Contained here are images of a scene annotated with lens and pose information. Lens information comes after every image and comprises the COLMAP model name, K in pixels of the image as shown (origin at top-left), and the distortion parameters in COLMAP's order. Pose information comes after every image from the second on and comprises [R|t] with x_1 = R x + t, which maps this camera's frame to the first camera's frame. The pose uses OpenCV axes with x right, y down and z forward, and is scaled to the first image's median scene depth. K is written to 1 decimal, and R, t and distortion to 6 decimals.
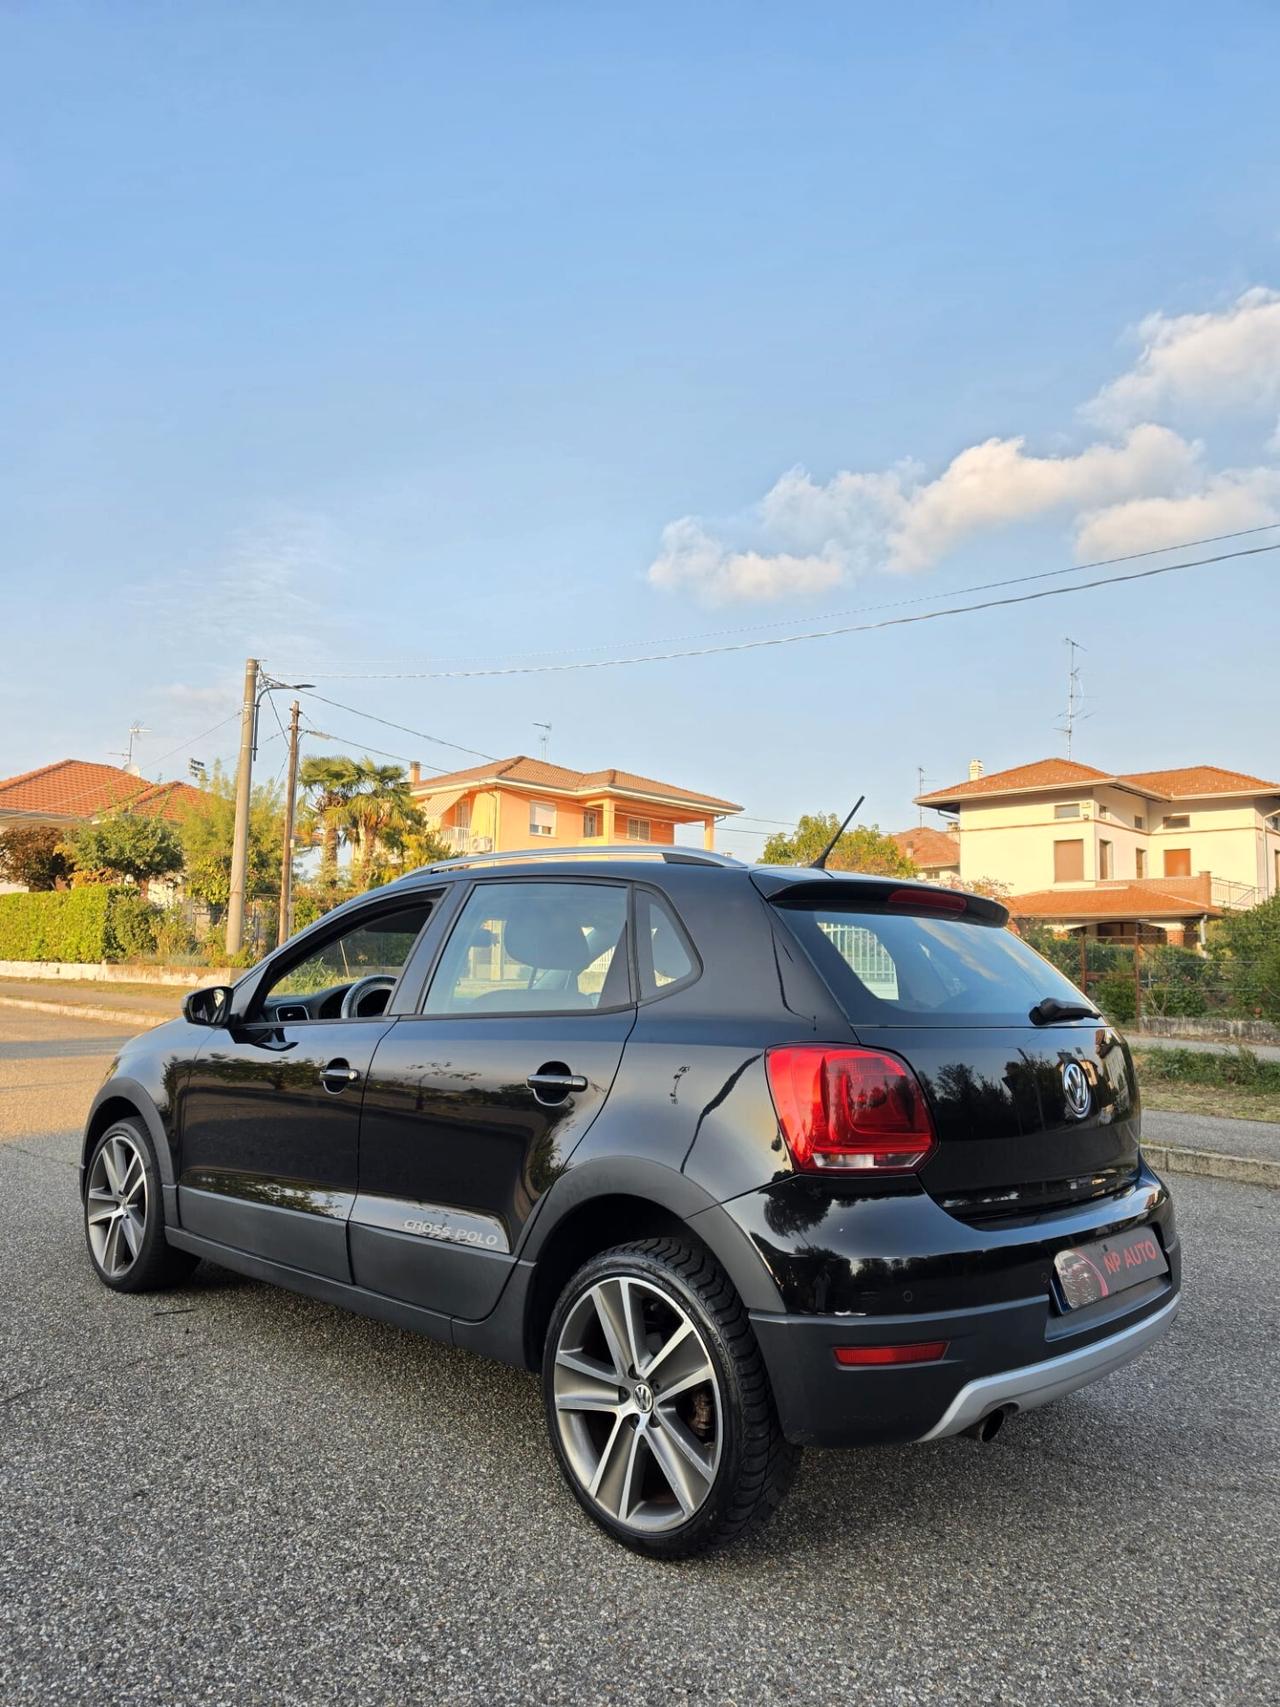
lens RADIAL K [[1201.8, 0, 624.5], [0, 1201.8, 861.1], [0, 0, 1]] dist [0.075611, -0.089095]
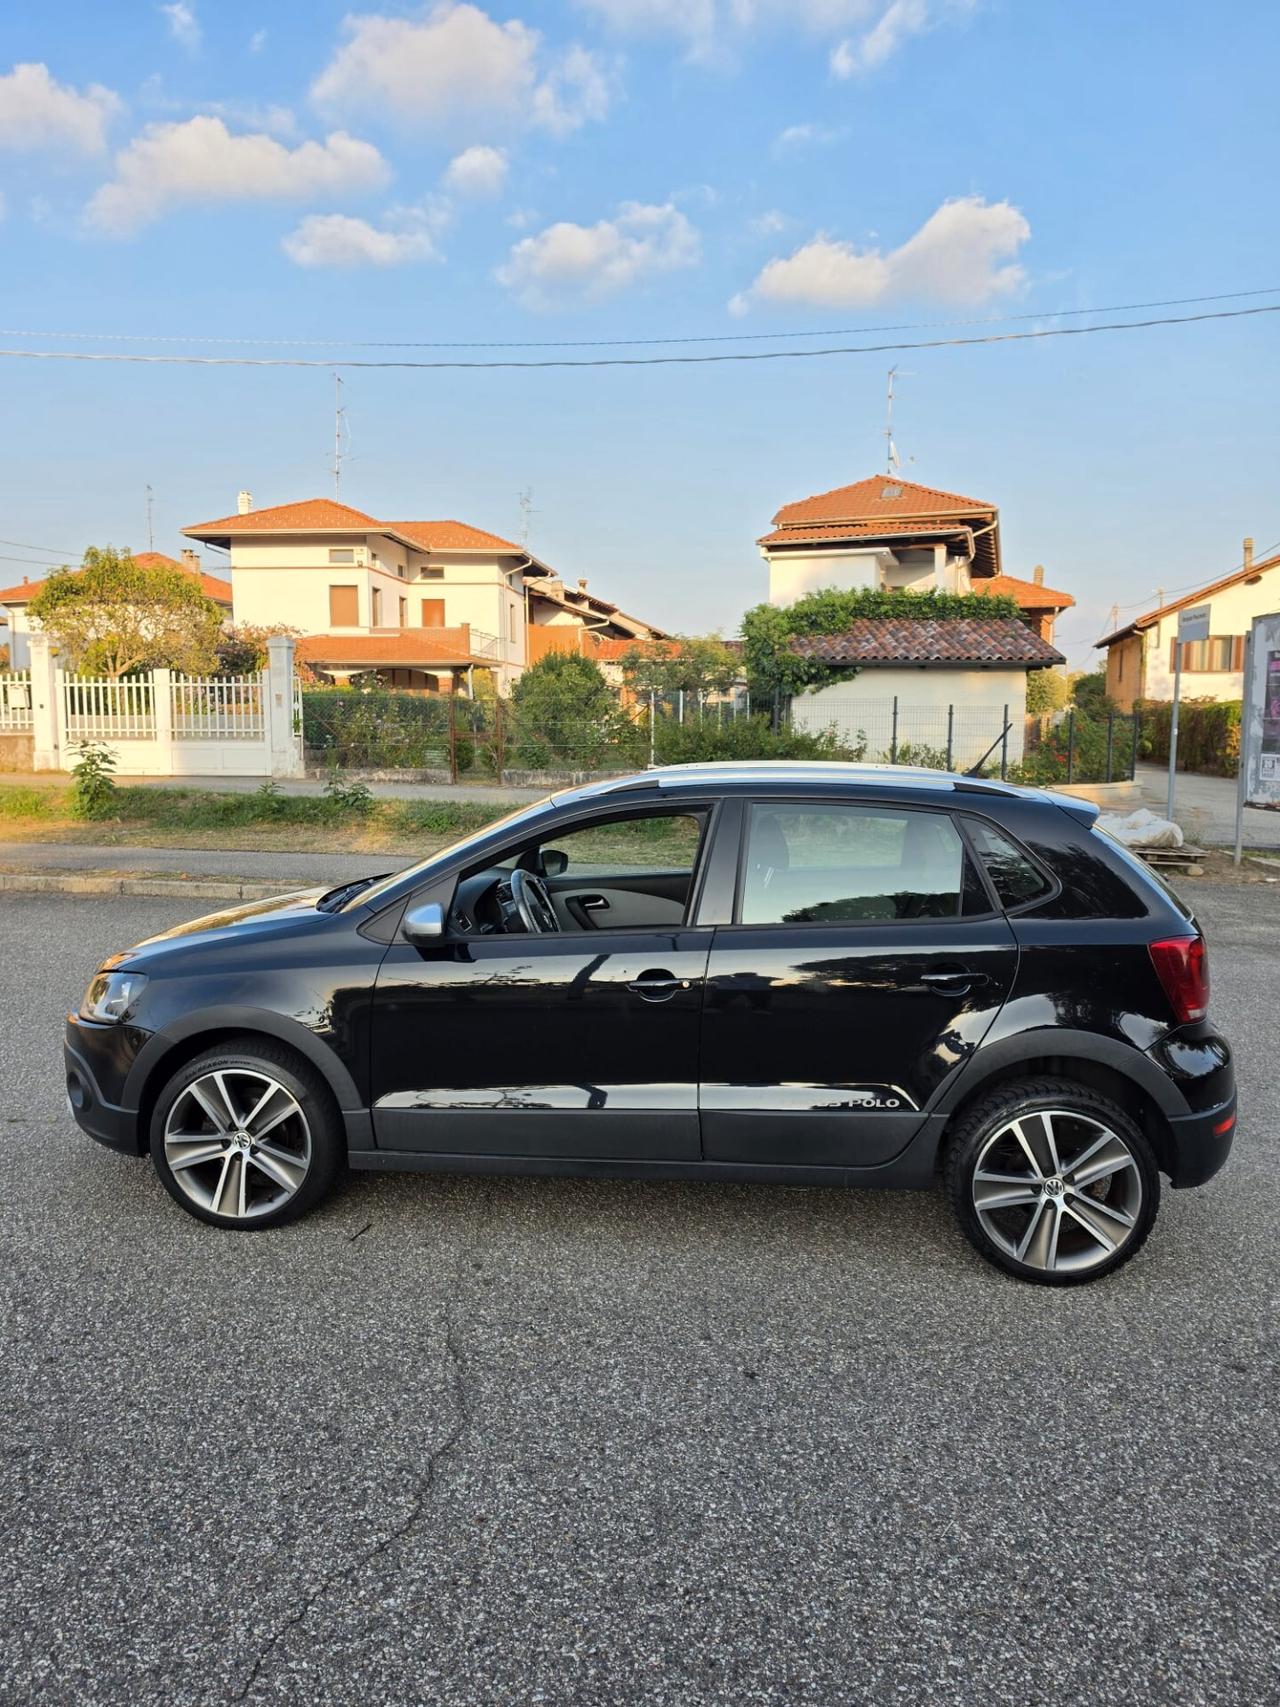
lens RADIAL K [[1218.7, 0, 631.1], [0, 1218.7, 852.8], [0, 0, 1]] dist [0.036303, 0.001445]
pose [[0.779900, -0.087398, 0.619772, -0.786665], [-0.050809, 0.978095, 0.201864, -0.133334], [-0.623839, -0.188924, 0.758375, 0.185389]]
